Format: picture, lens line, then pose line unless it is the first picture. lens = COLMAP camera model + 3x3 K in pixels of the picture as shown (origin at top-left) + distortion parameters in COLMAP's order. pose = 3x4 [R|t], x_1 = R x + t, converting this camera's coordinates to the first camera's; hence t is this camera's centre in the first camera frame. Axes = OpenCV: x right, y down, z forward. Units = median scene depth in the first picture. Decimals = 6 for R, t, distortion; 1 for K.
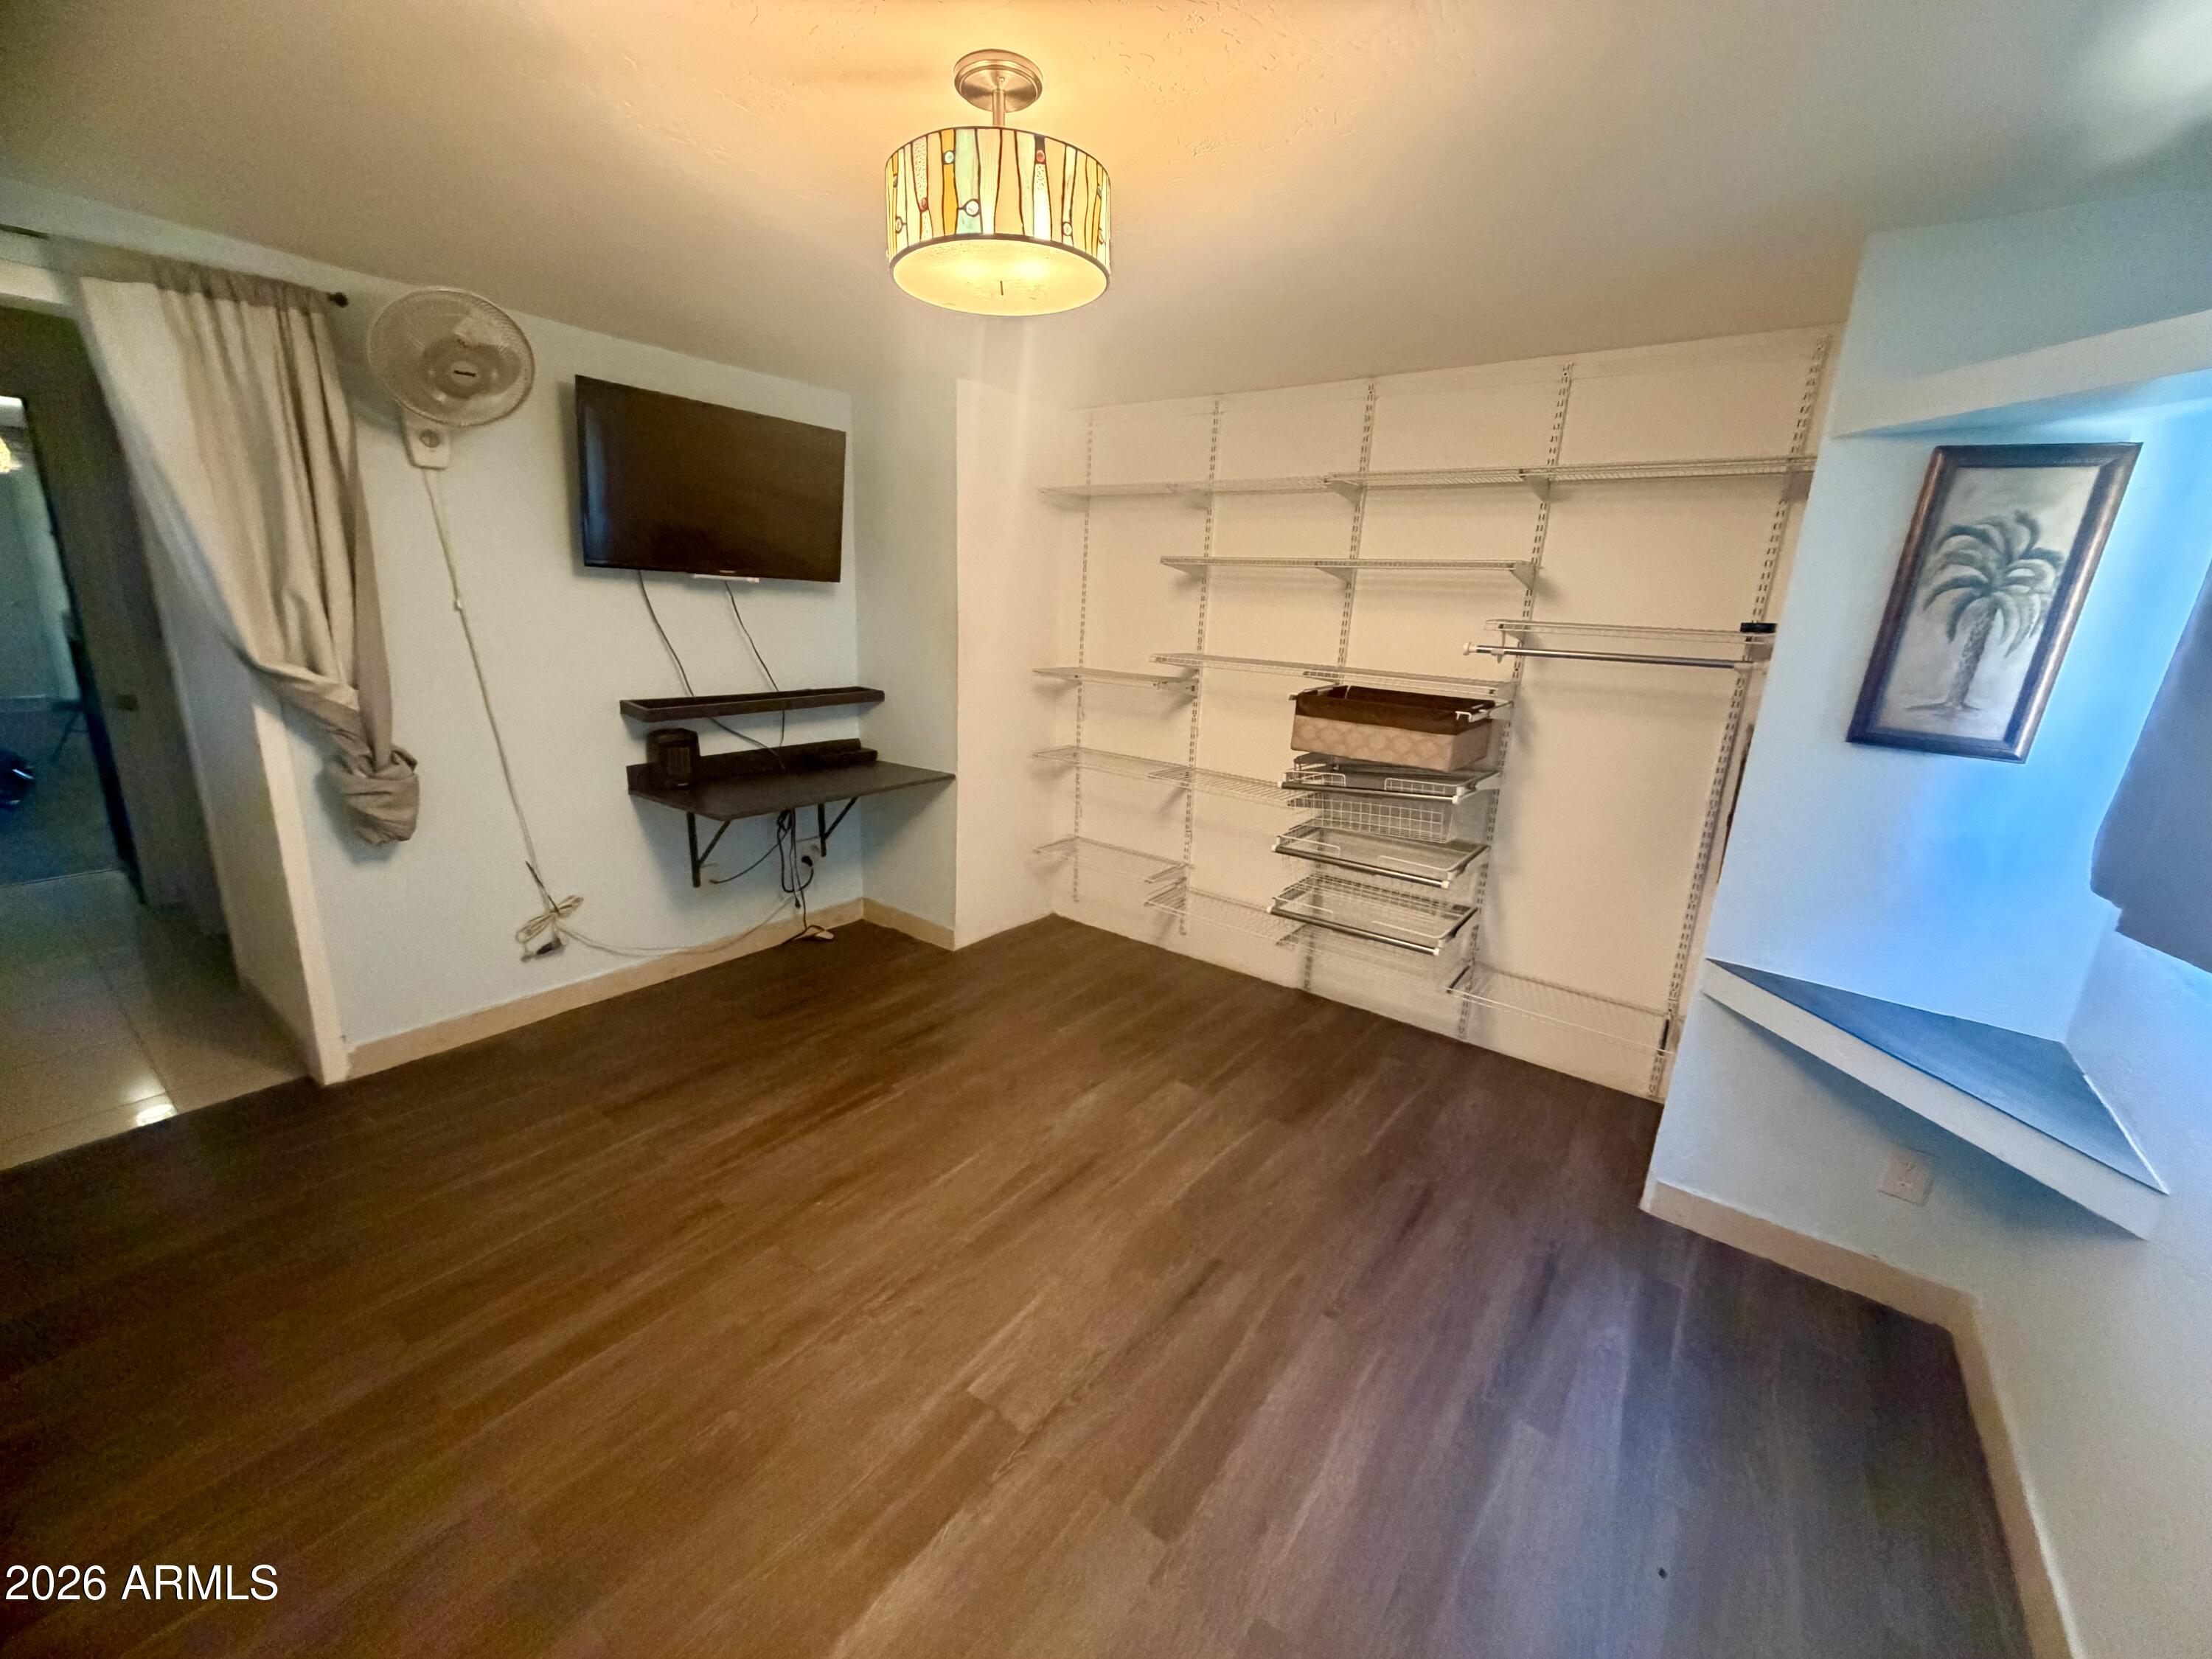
lens RADIAL K [[880.1, 0, 1075.5], [0, 880.1, 828.9], [0, 0, 1]] dist [-0.001362, -0.000129]
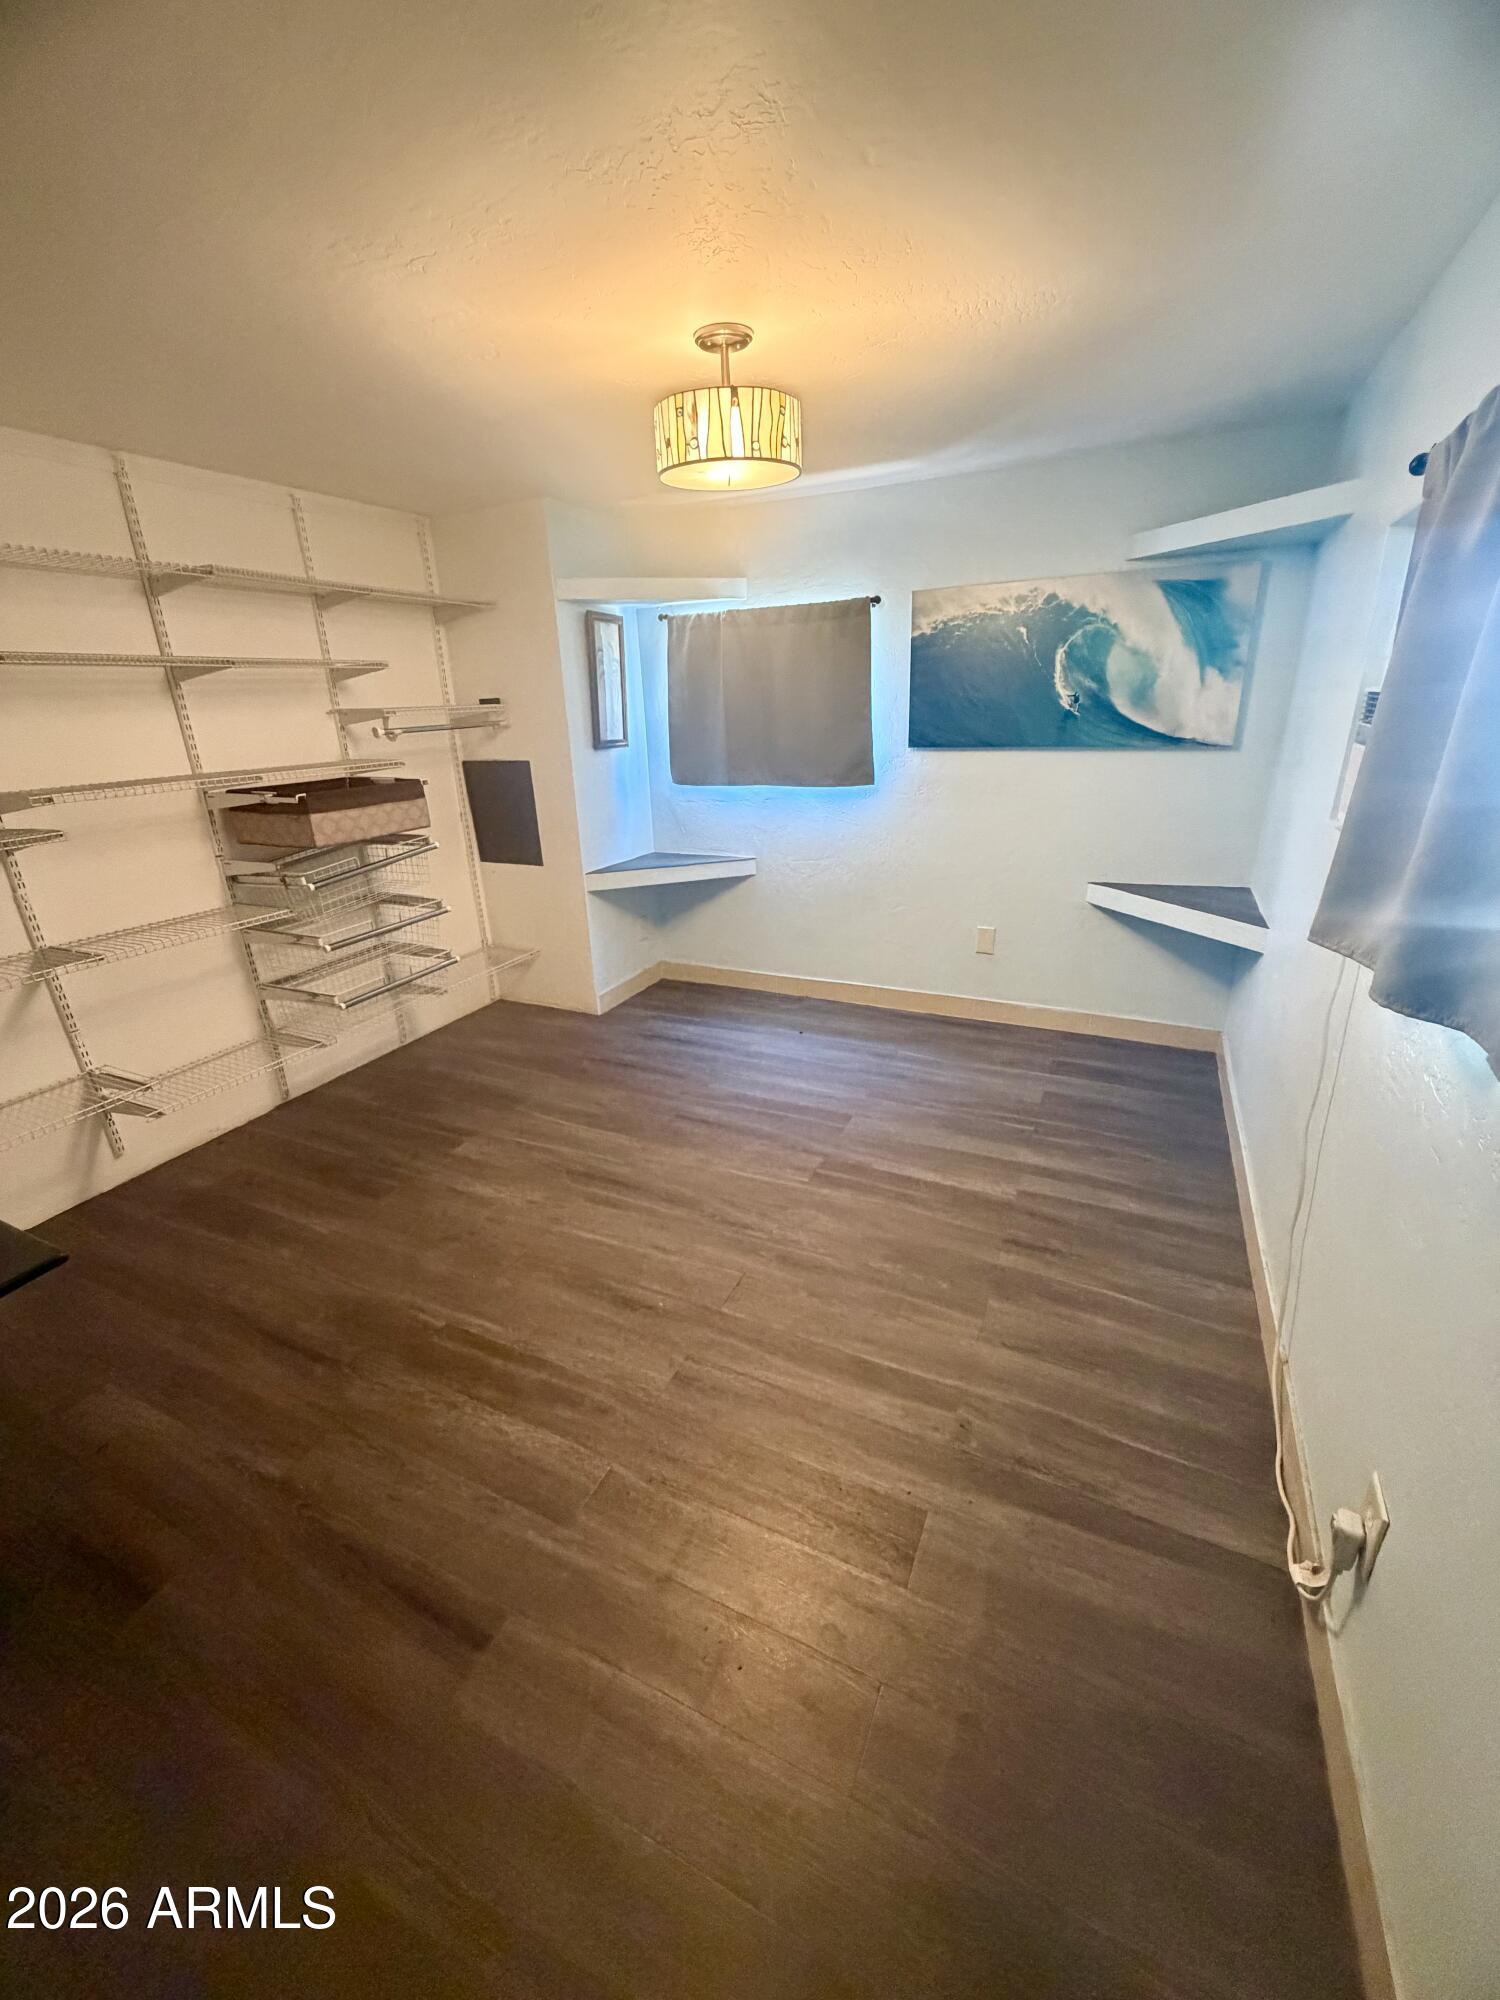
lens RADIAL K [[795.8, 0, 752.0], [0, 795.8, 992.4], [0, 0, 1]] dist [-0.001362, -0.000129]
pose [[-0.206143, -0.377432, 0.902802, -1.037063], [0.276476, 0.862559, 0.423737, -0.266131], [-0.938651, 0.336954, -0.073459, 0.854952]]
